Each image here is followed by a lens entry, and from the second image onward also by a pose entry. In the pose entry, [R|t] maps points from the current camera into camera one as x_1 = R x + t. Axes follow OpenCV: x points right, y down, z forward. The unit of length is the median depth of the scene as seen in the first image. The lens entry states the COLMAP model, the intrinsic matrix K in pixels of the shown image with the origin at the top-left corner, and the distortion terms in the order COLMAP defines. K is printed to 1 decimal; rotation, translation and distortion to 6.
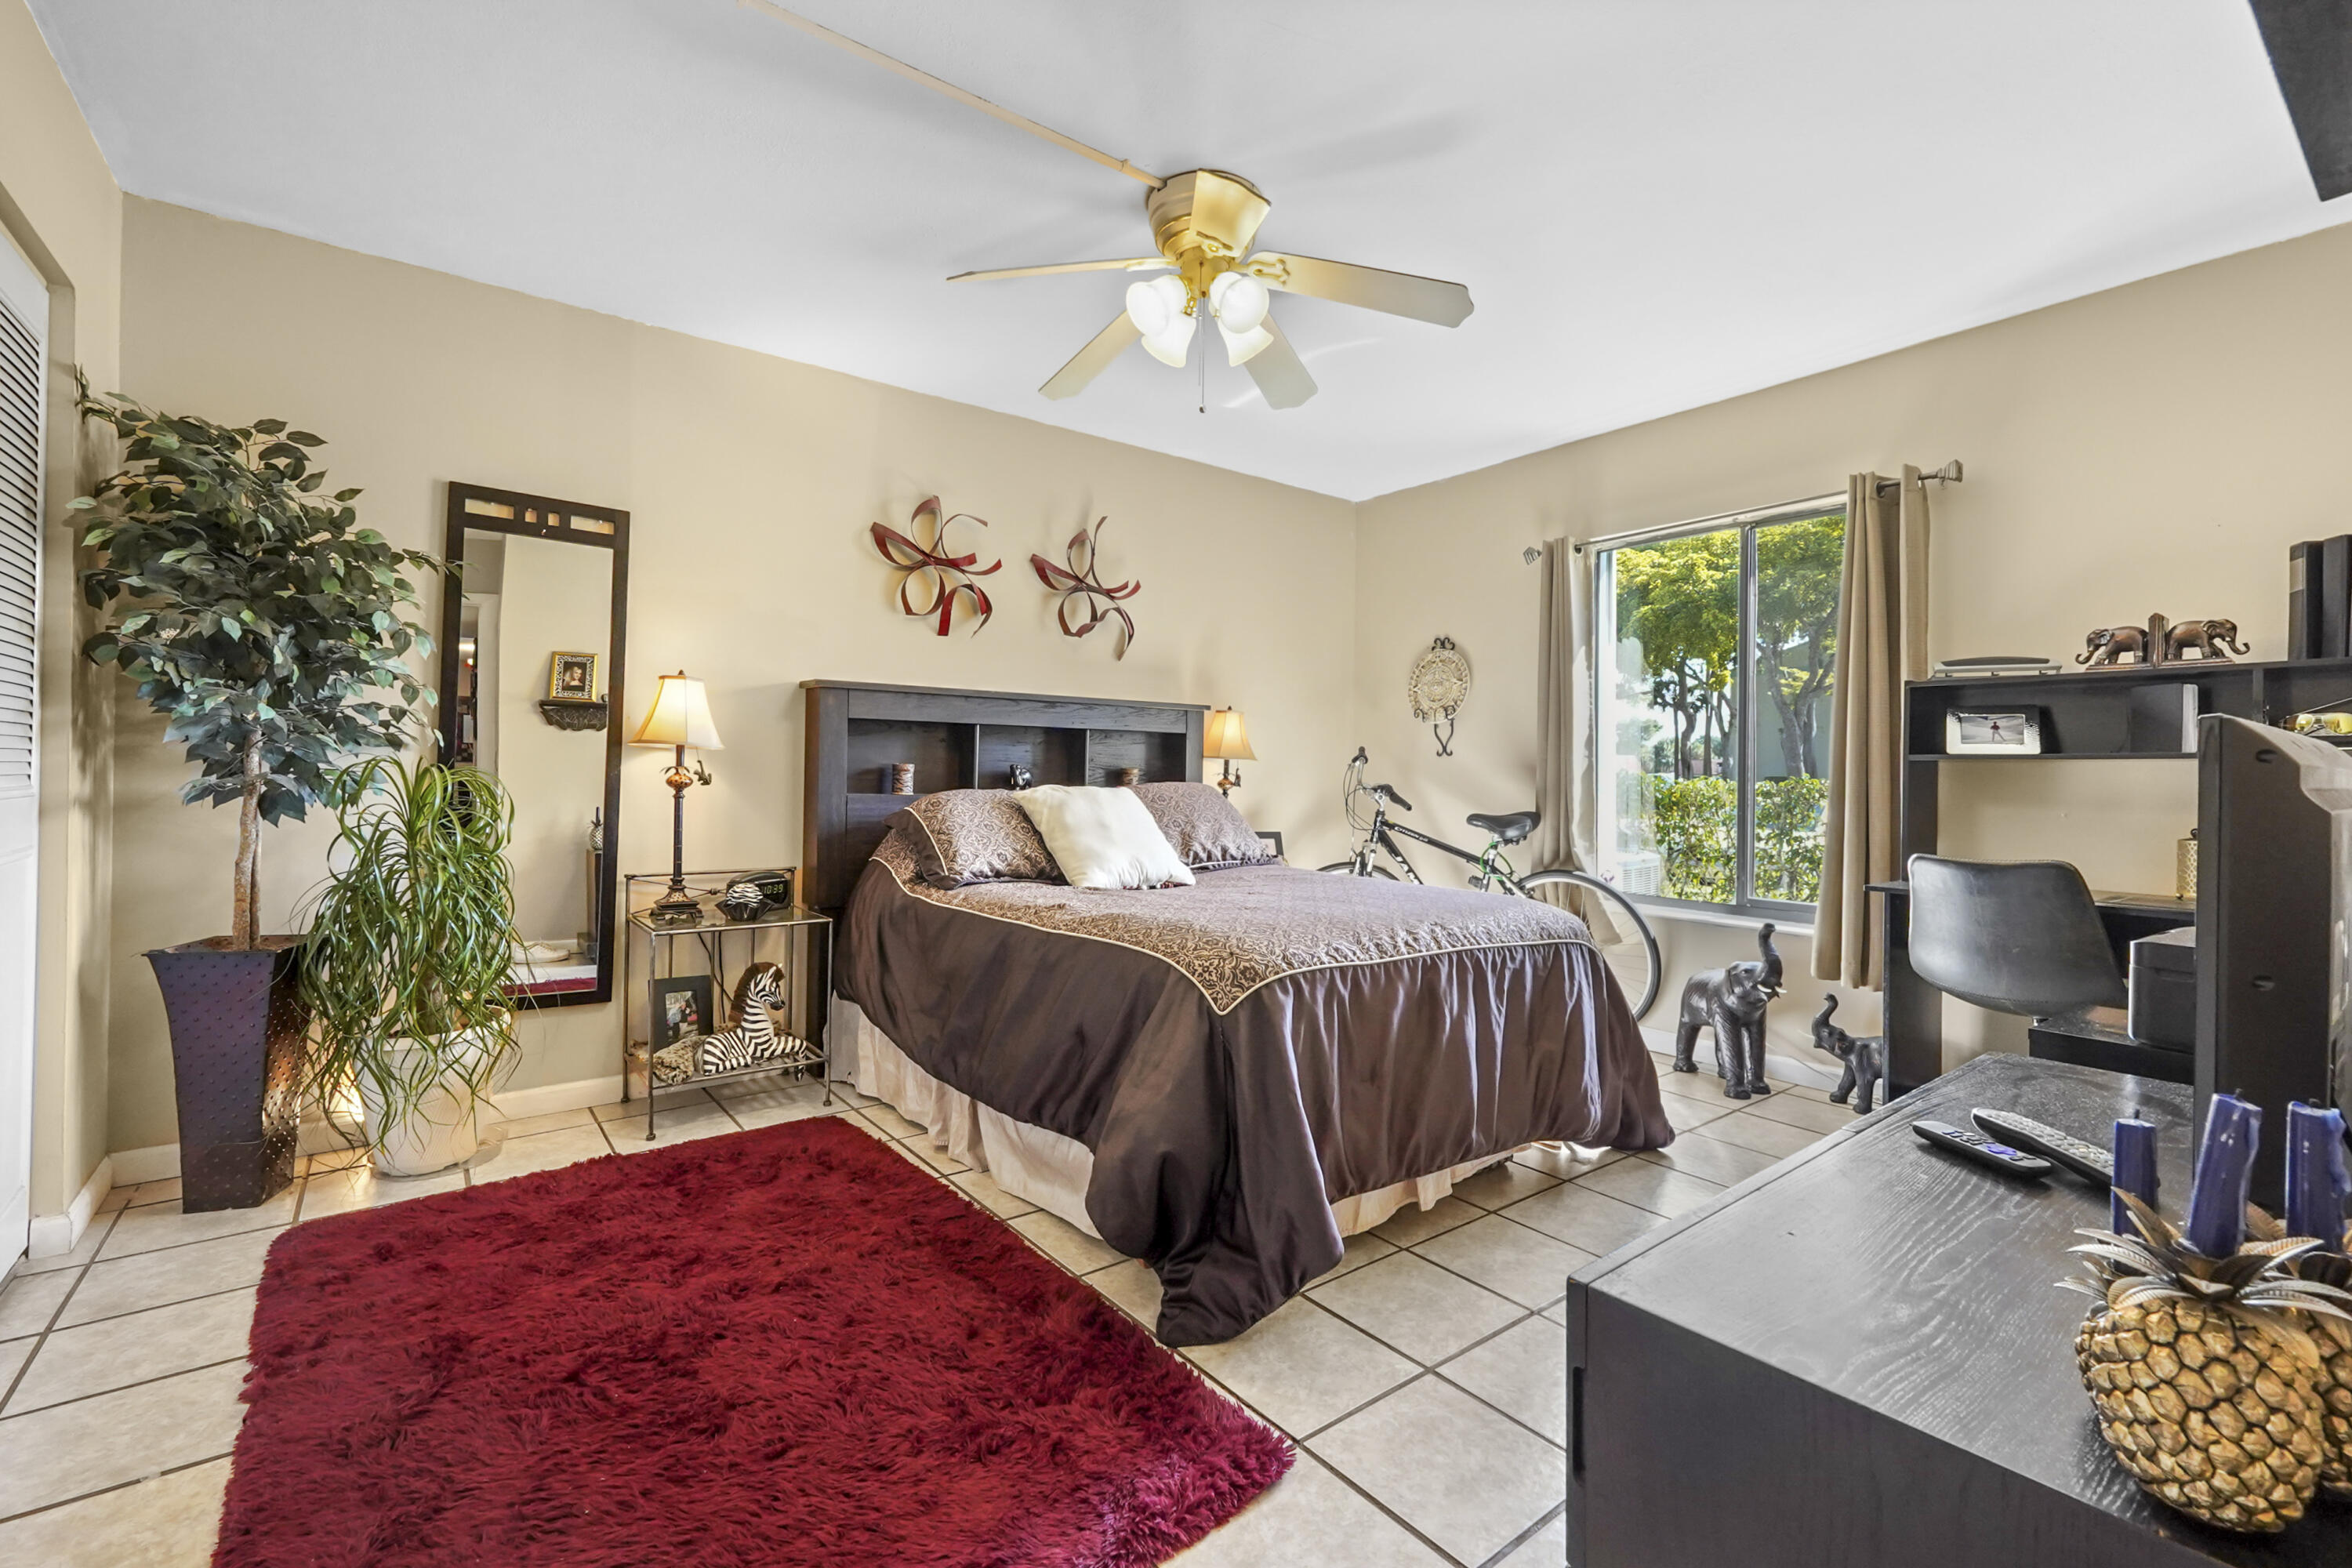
lens RADIAL K [[1016.7, 0, 1175.1], [0, 1016.7, 758.6], [0, 0, 1]] dist [0.015222, 0.000045]
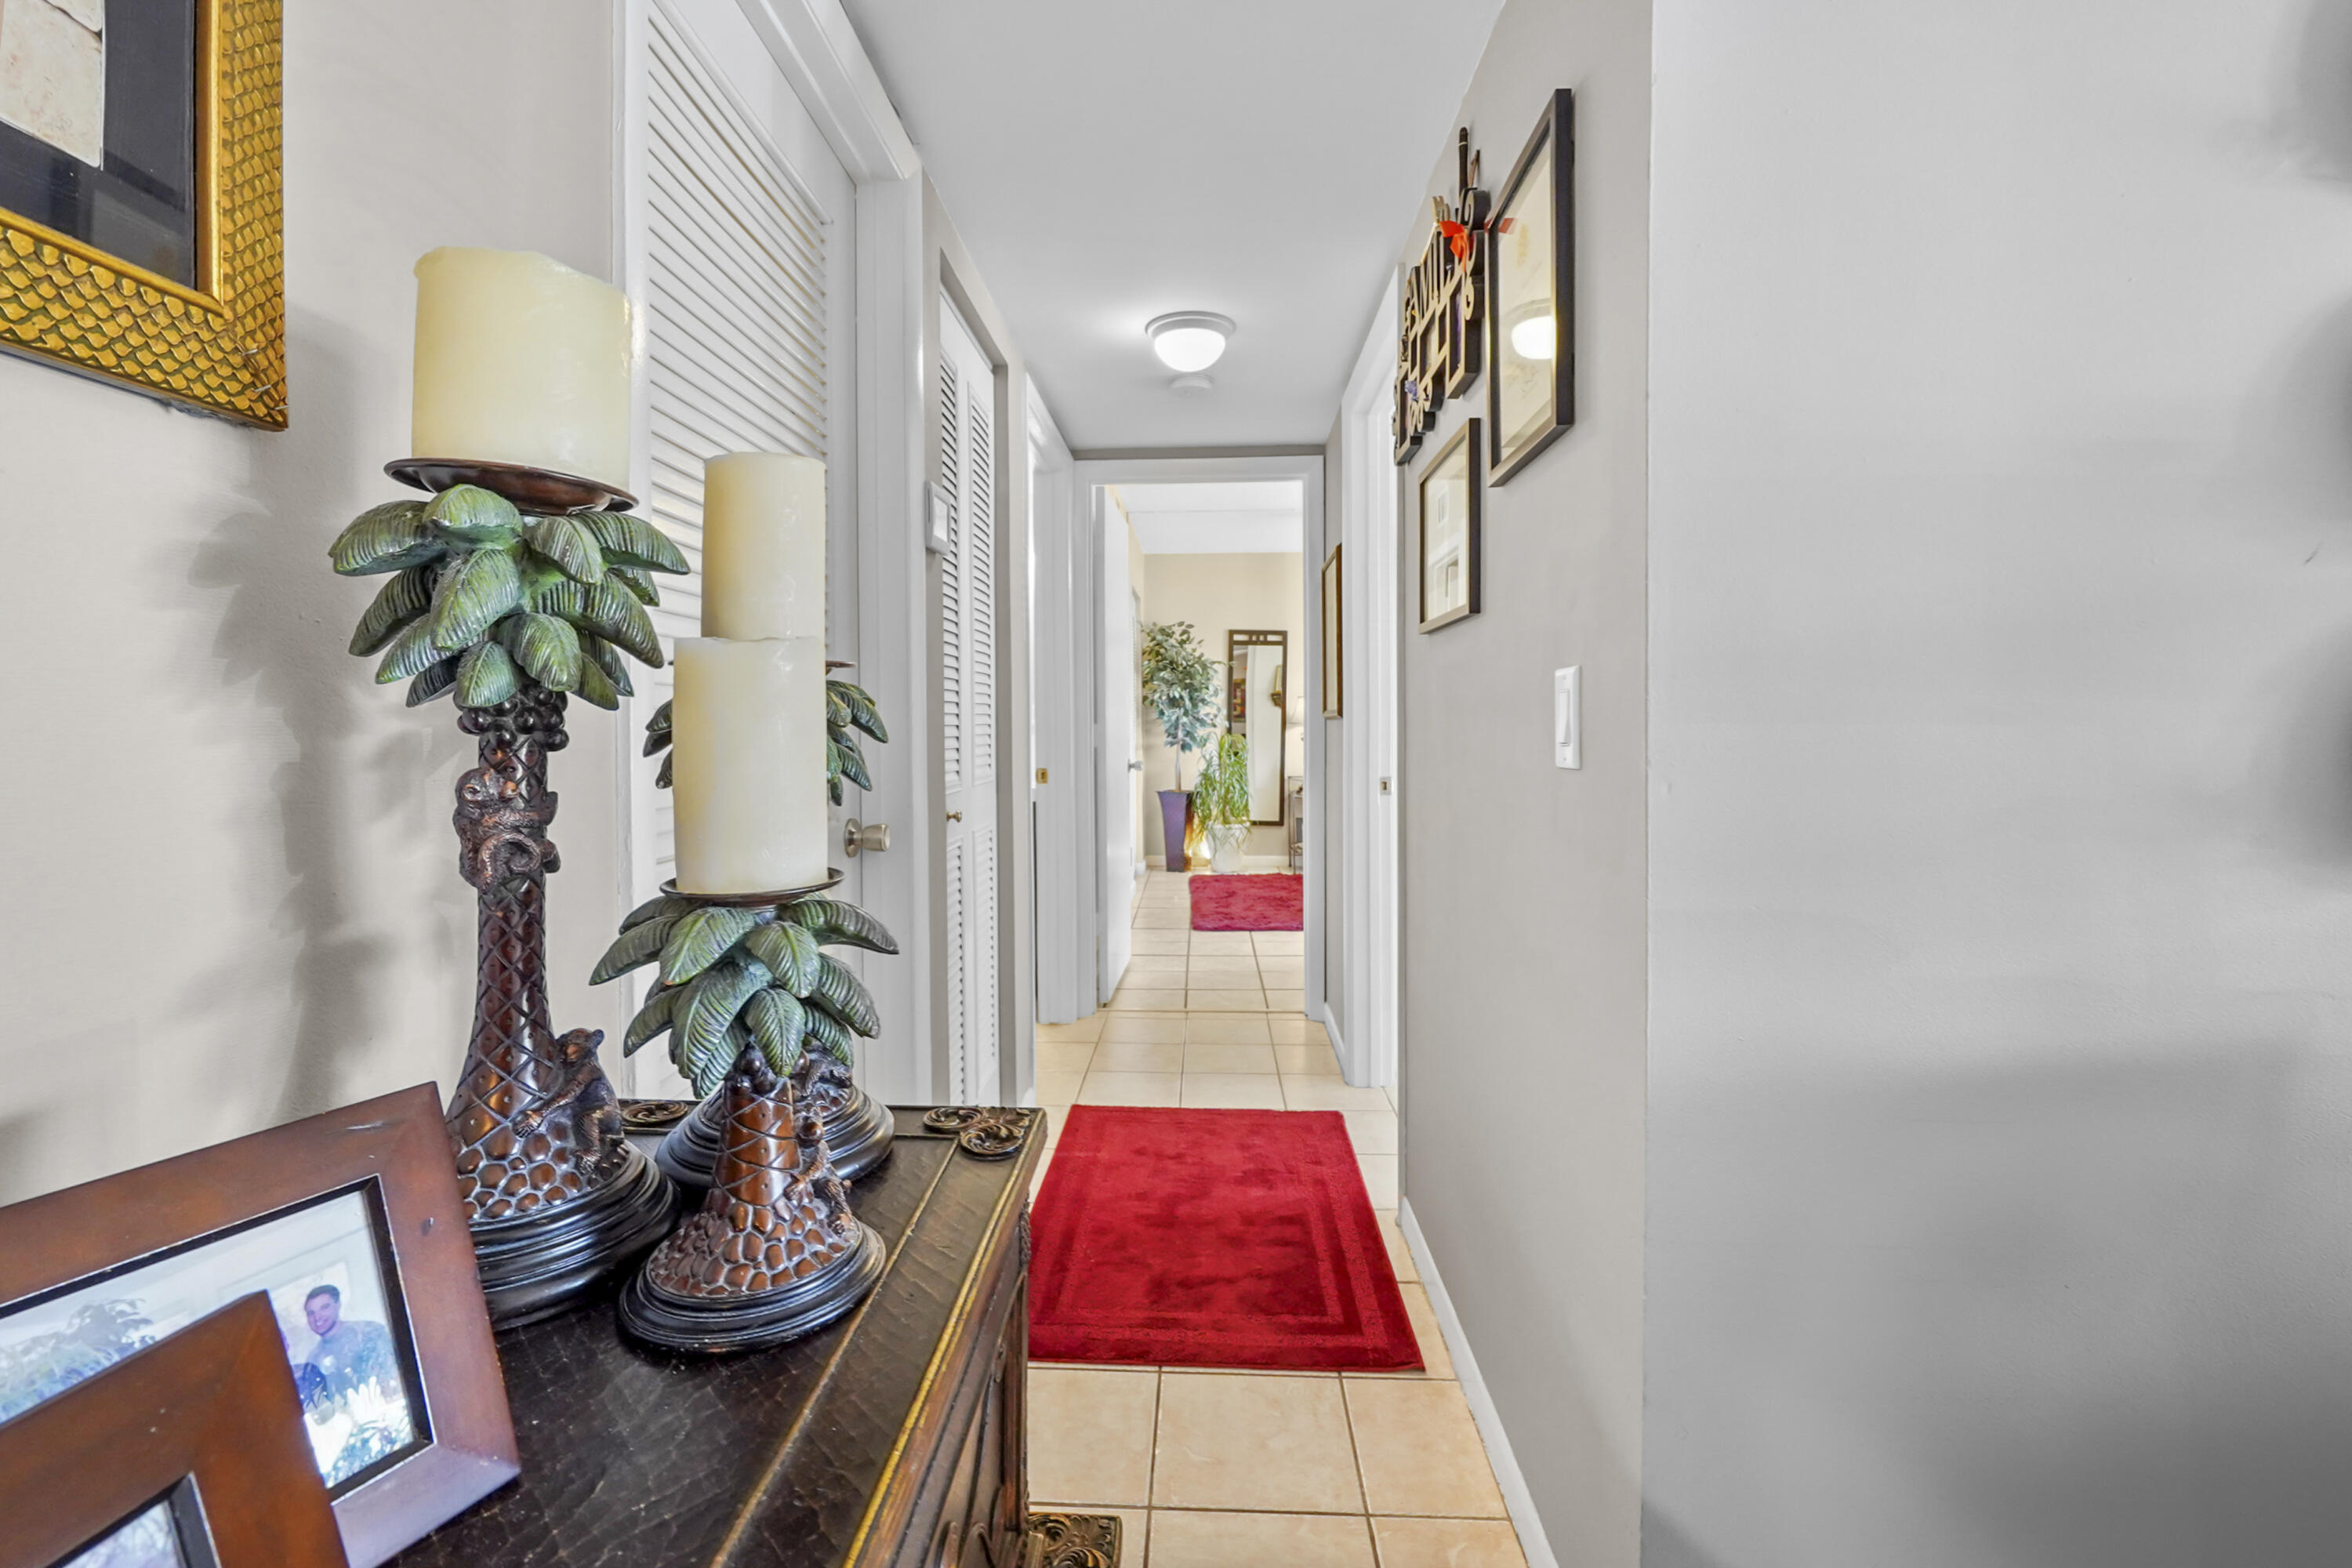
lens RADIAL K [[1013.4, 0, 1174.2], [0, 1013.4, 733.7], [0, 0, 1]] dist [0.008691, -0.000912]
pose [[0.769869, -0.009504, -0.638131, 1.027203], [0.019098, 0.999784, 0.008150, -0.021285], [0.637916, -0.018461, 0.769885, -1.342111]]
